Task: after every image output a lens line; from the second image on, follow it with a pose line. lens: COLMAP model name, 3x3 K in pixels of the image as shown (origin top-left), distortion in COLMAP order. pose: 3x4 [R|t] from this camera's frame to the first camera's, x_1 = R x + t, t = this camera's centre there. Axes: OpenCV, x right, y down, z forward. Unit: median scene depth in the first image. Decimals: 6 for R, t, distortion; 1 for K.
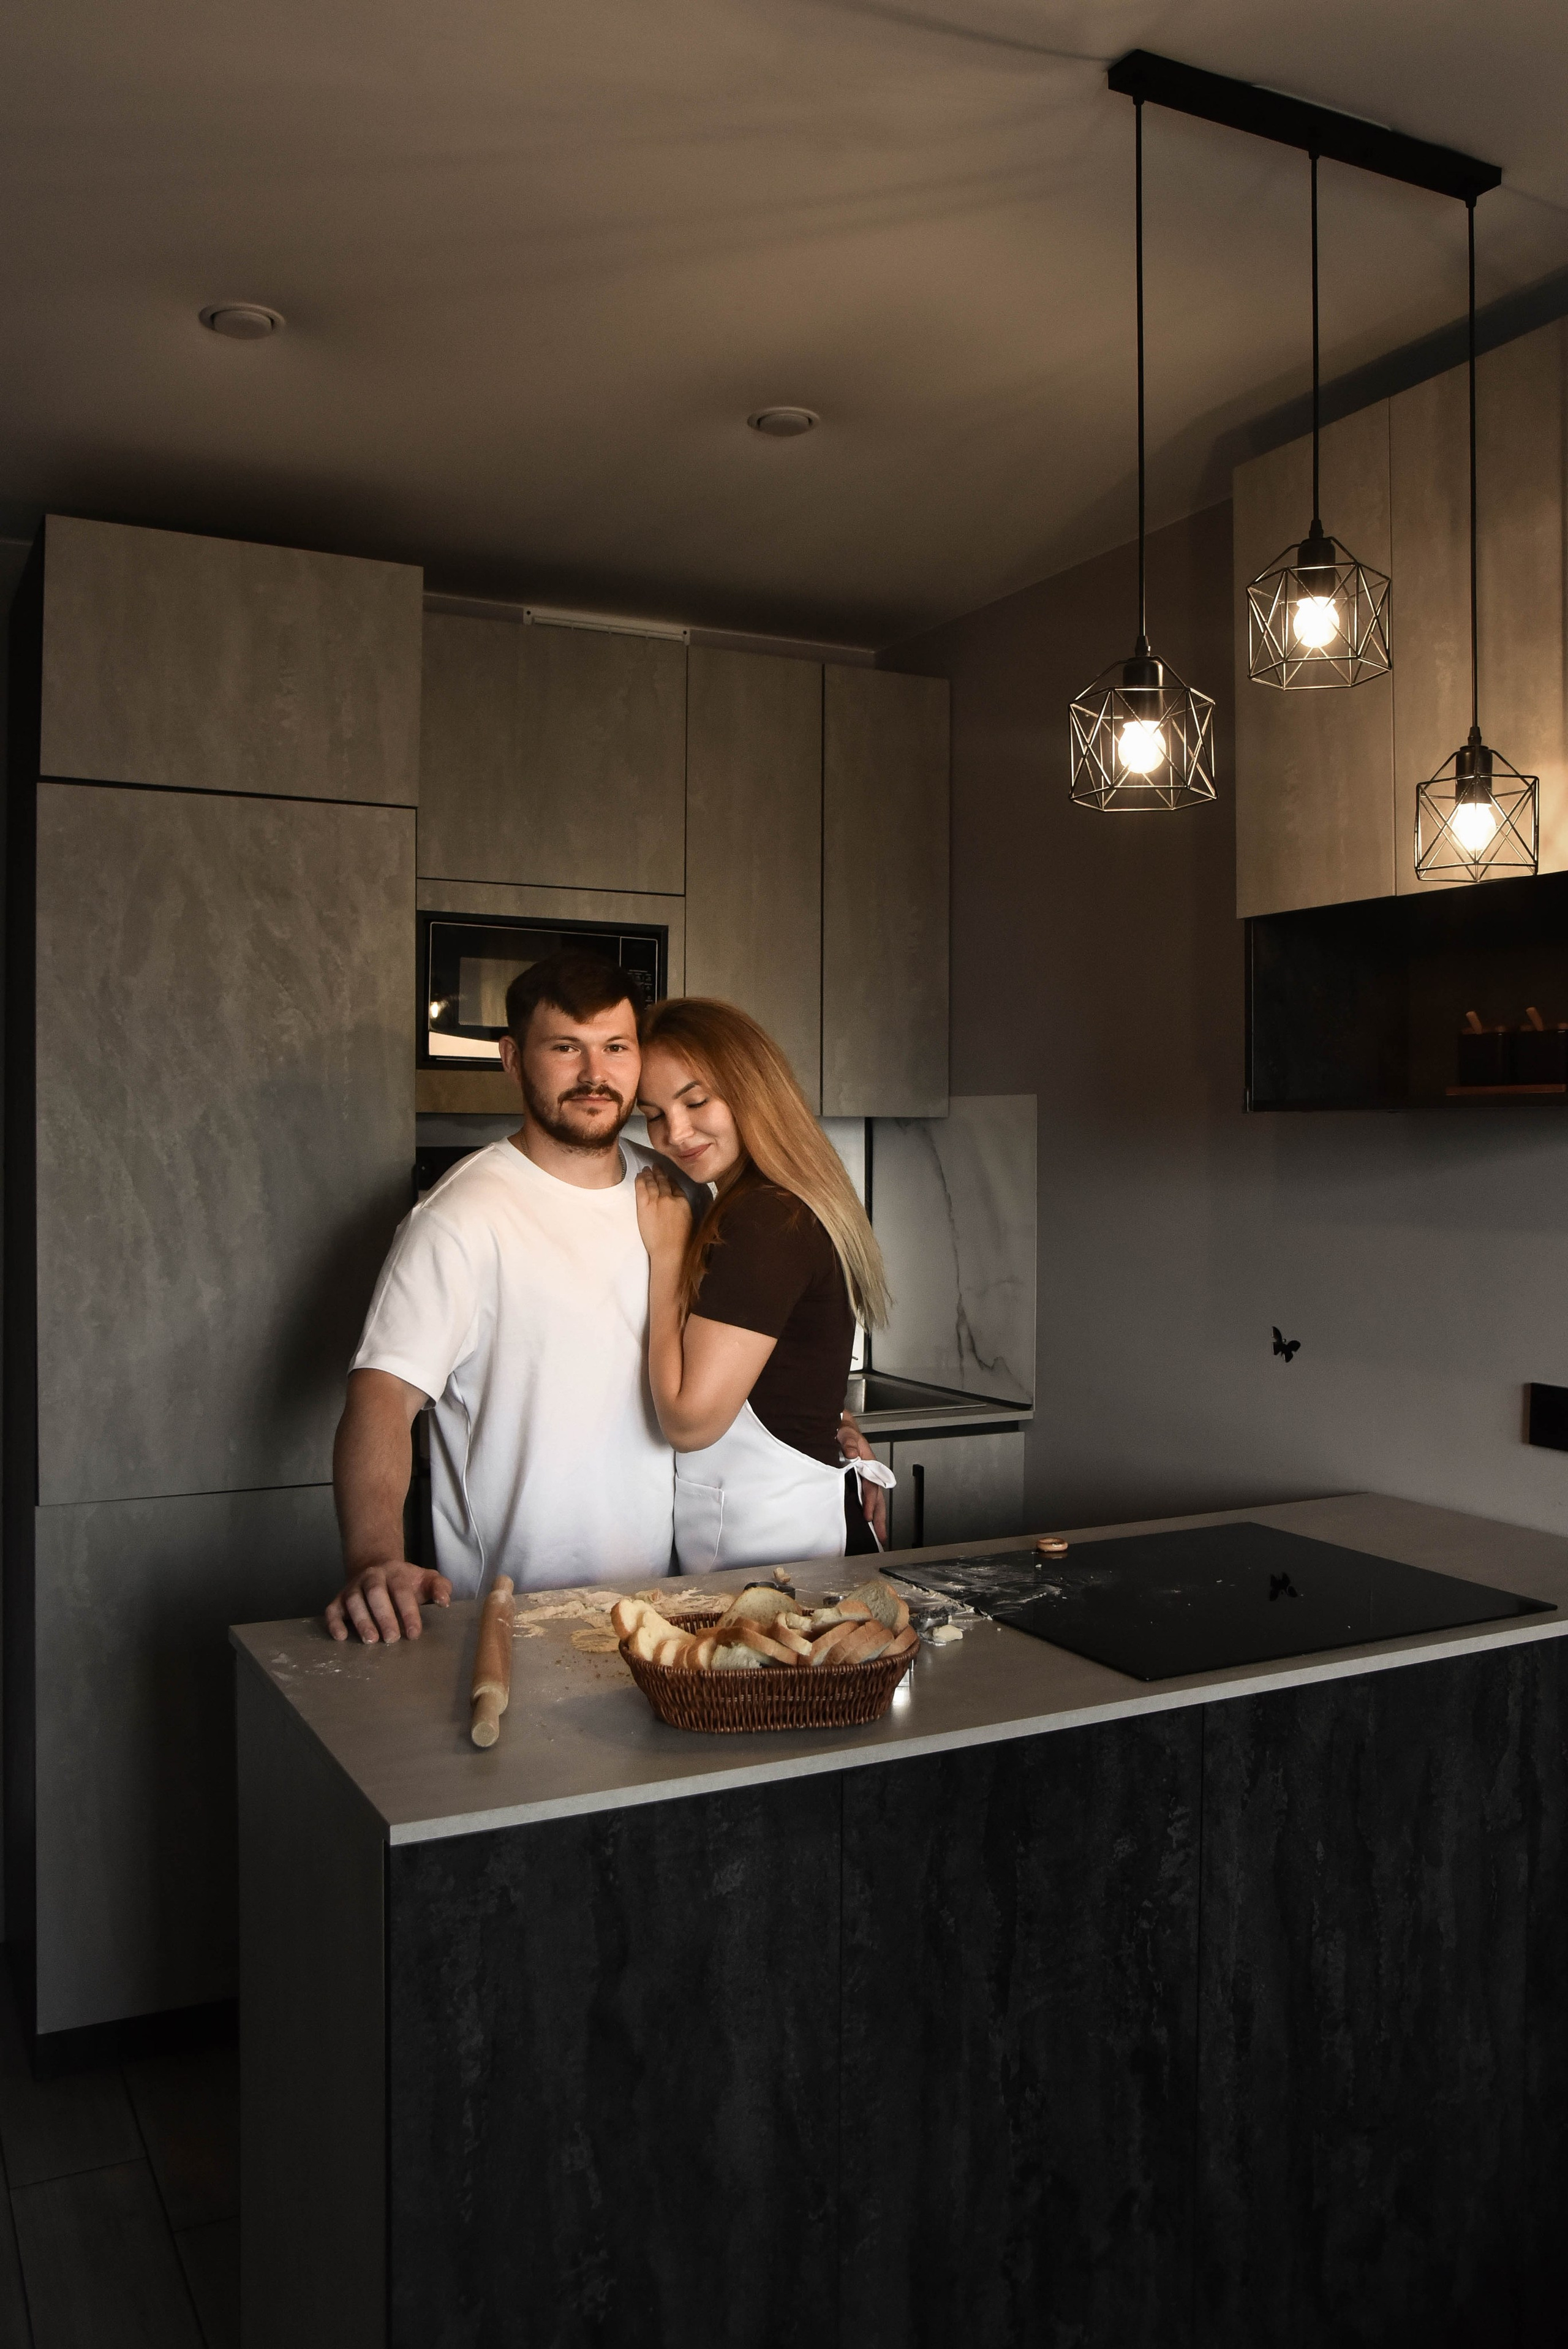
lens RADIAL K [[1859.5, 0, 778.9], [0, 1859.5, 1131.8], [0, 0, 1]] dist [-0.094860, 0.076323]
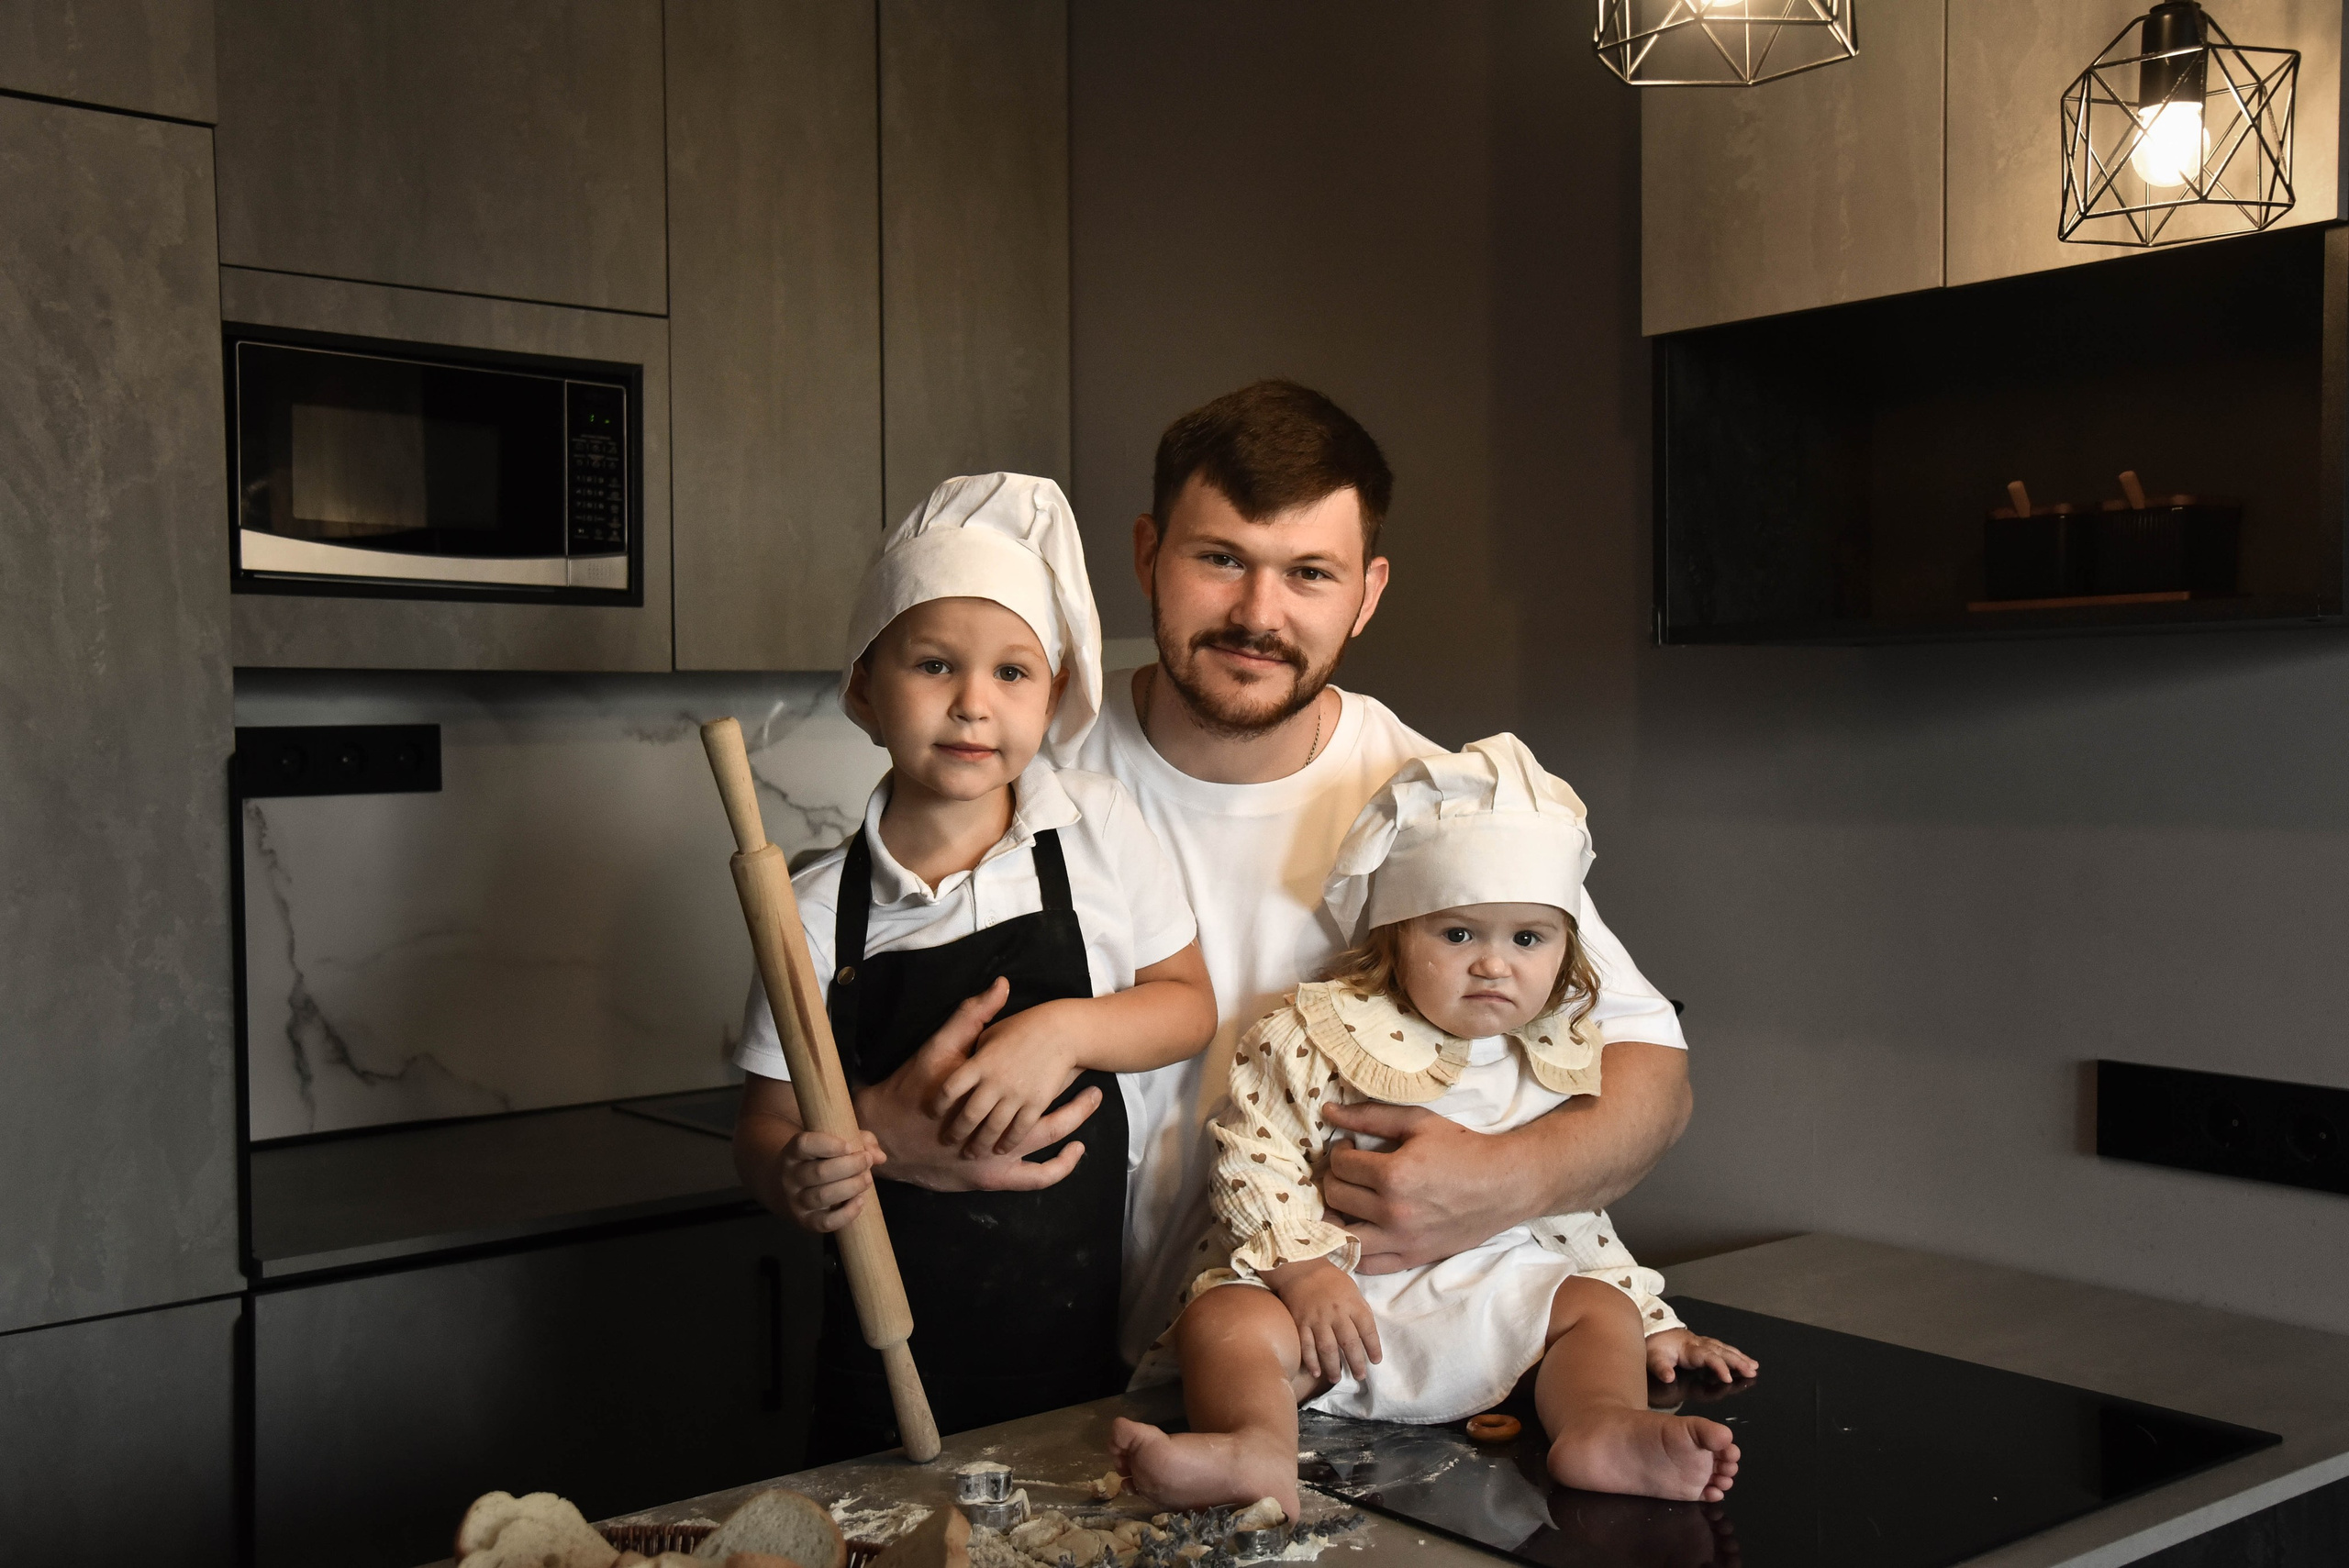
lens RADIAL K [[2445.7, 0, 1174.5], [0, 2445.7, 784.0], [0, 0, 1]] dist [0.039004, 0.151757]
pose [[0.977009, -0.018396, 0.212402, -0.080035], [0.012431, 0.999491, 0.029386, 0.009151], [-0.212835, -0.026070, 0.976740, 0.201200]]
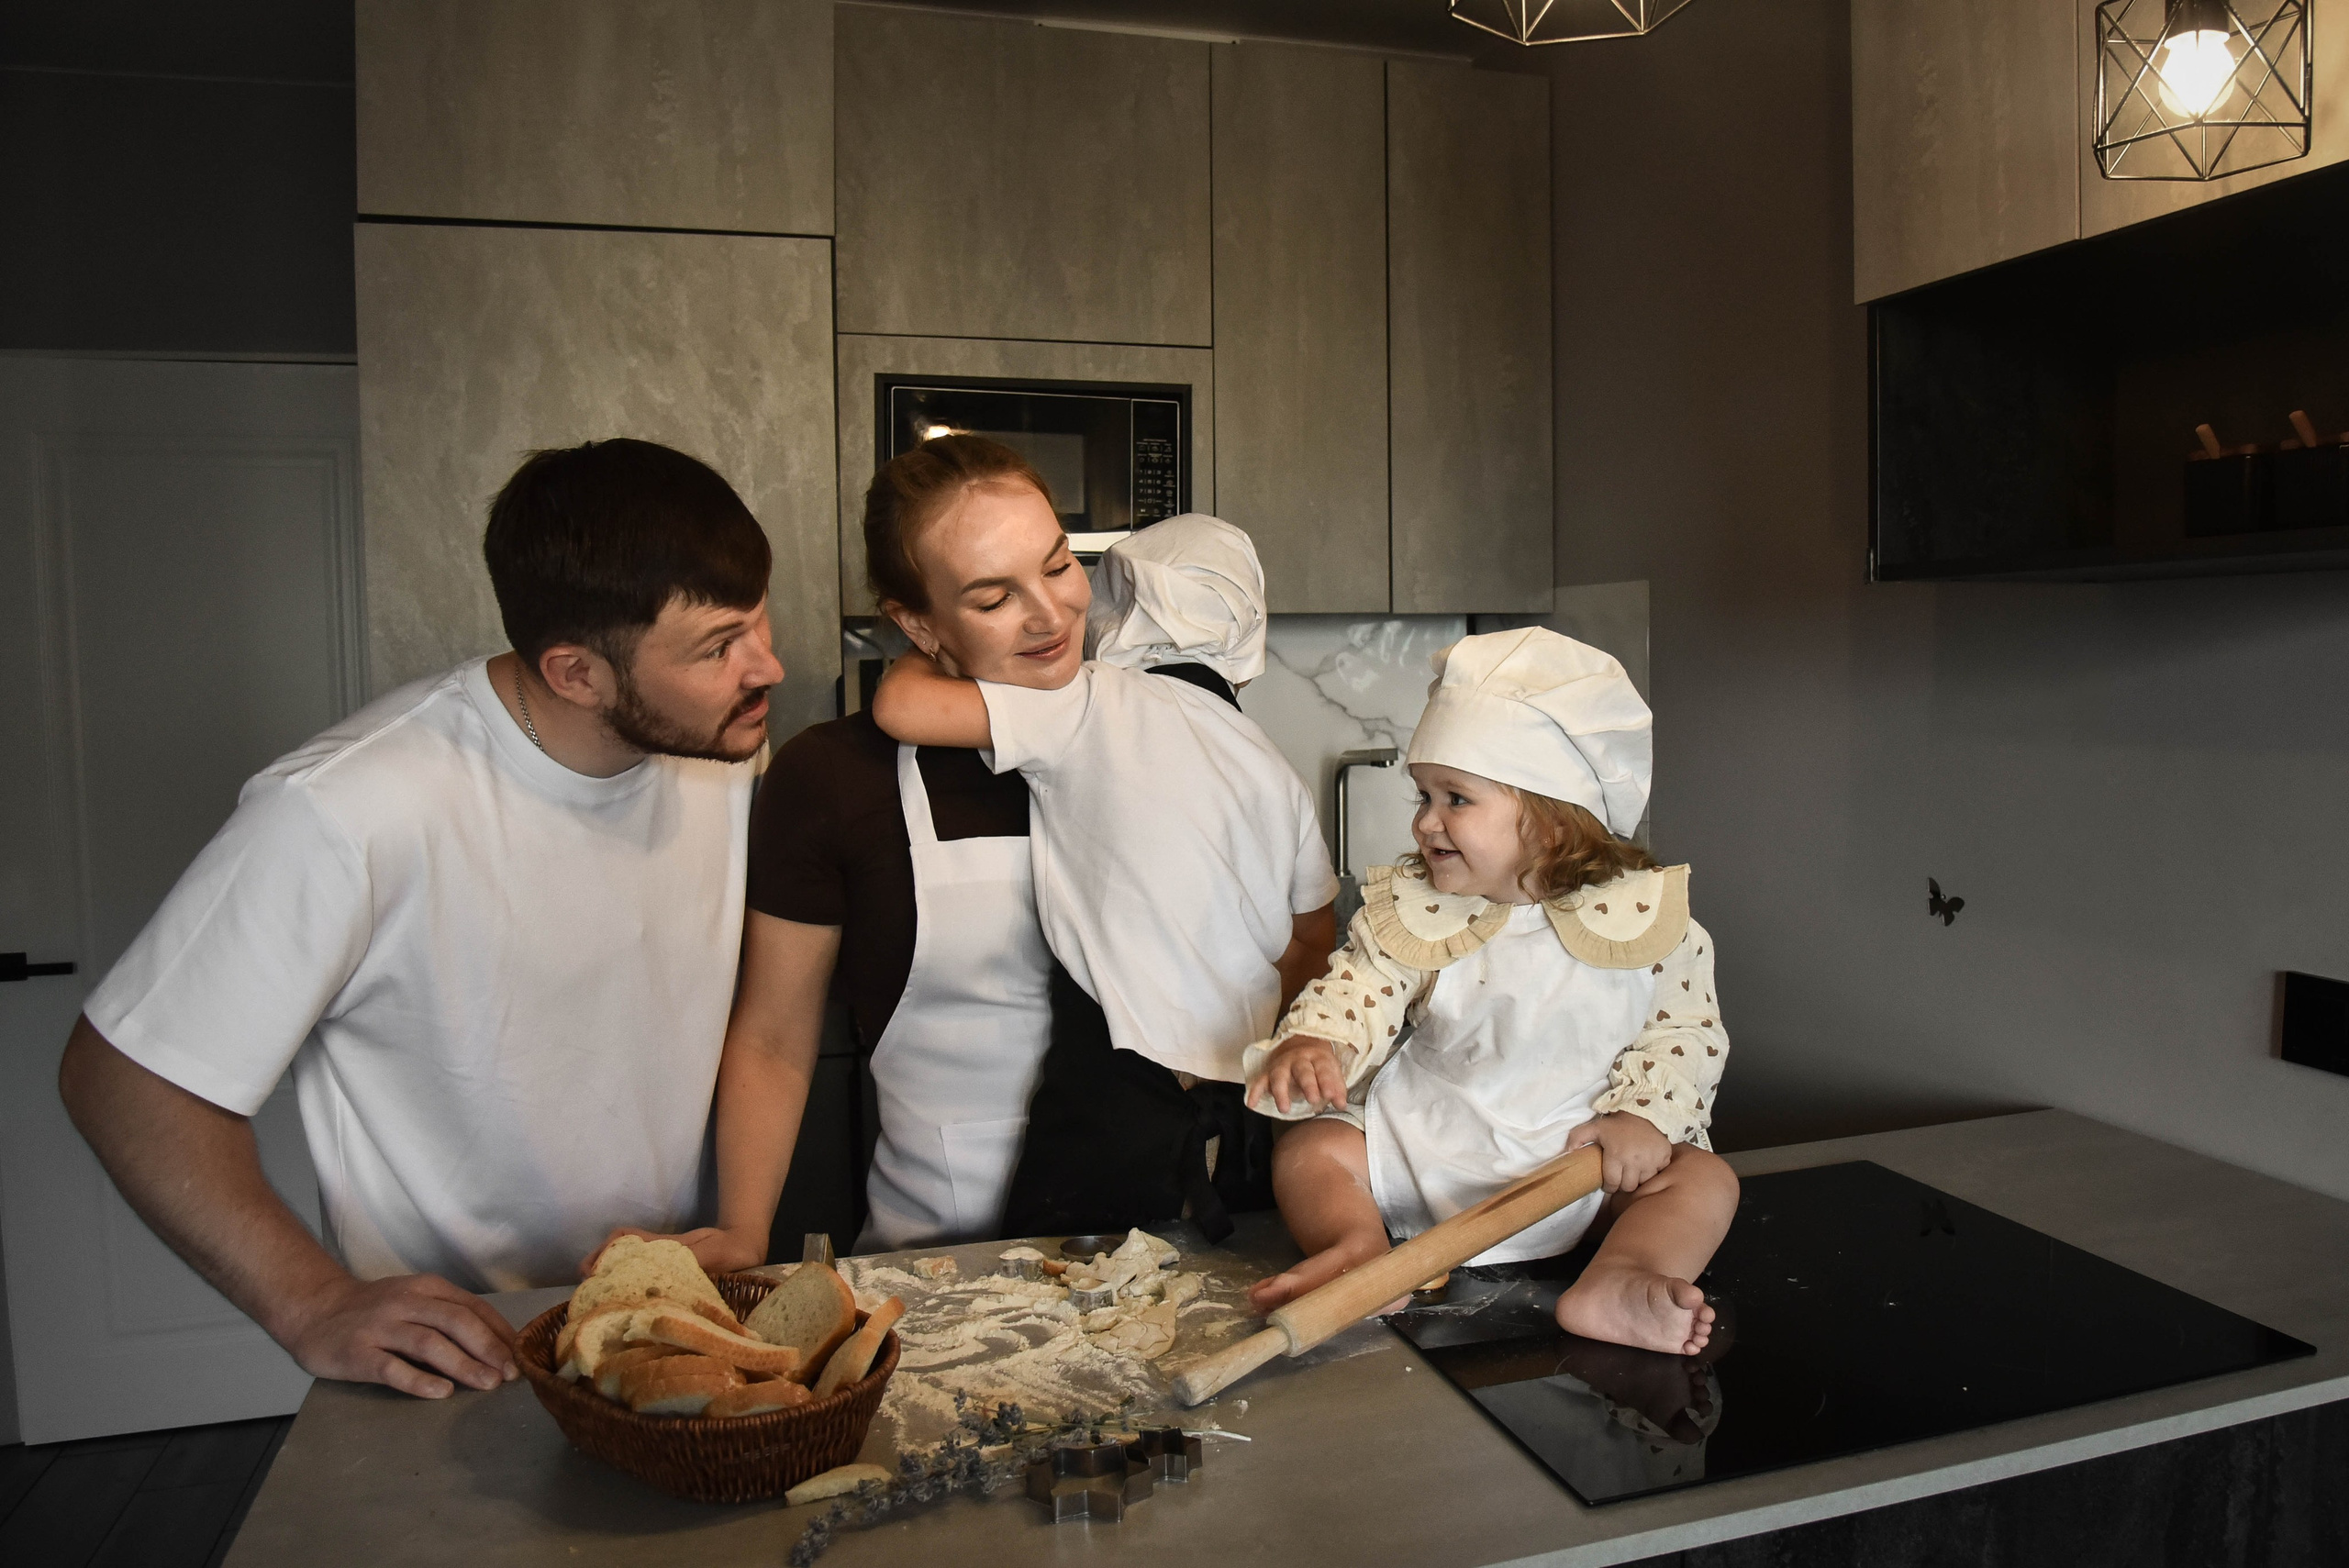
lens RADIAL K [[1752.9, 0, 1277.5], [0, 1752.9, 783.5], [0, 0, 1]] dist [-0.128372, 0.069939]
pose [[0.988353, -0.005001, -0.152093, 0.120512], [0.016220, 0.997228, 0.072612, 0.013140], [0.151309, -0.074234, 0.985695, 0.293266]]
